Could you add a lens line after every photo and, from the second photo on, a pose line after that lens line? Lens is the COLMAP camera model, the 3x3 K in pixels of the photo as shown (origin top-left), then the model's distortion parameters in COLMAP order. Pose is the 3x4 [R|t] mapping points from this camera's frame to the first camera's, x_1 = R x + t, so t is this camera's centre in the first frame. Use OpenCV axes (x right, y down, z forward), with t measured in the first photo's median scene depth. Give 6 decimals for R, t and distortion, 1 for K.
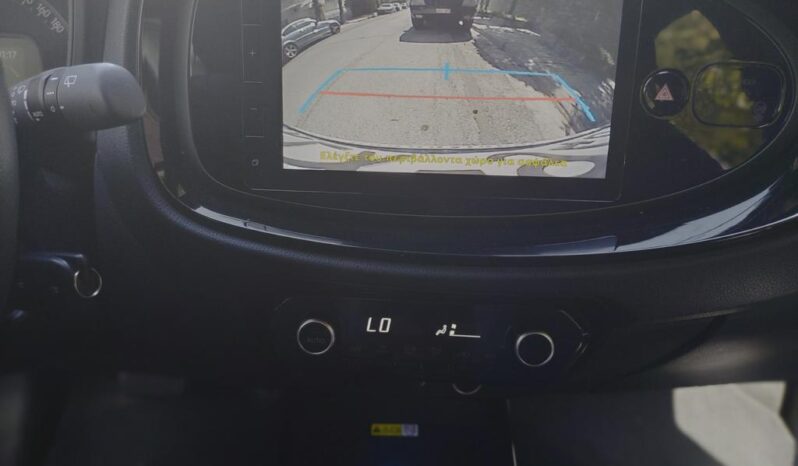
lens RADIAL K [[601.1, 0, 399.0], [0, 601.1, 233.0], [0, 0, 1]] dist [0.007634, -0.001276]
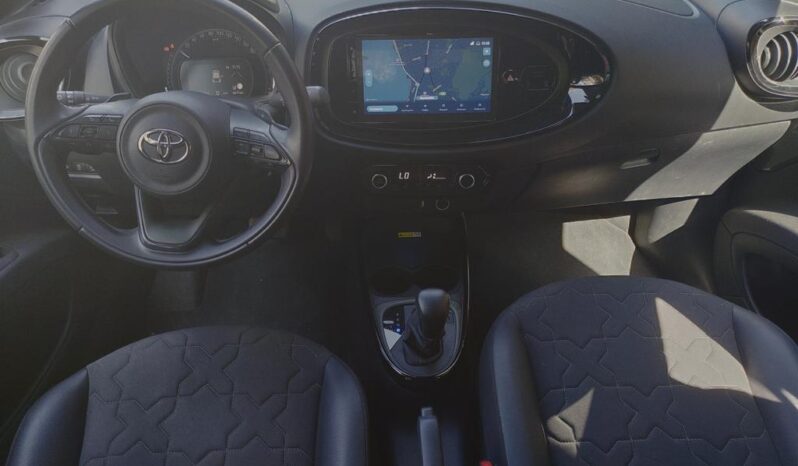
lens RADIAL K [[601.1, 0, 399.0], [0, 601.1, 233.0], [0, 0, 1]] dist [0.007634, -0.001276]
pose [[0.998686, -0.049367, 0.013775, -0.099612], [0.046936, 0.988878, 0.141127, 0.037246], [-0.020588, -0.140295, 0.989896, -1.457378]]
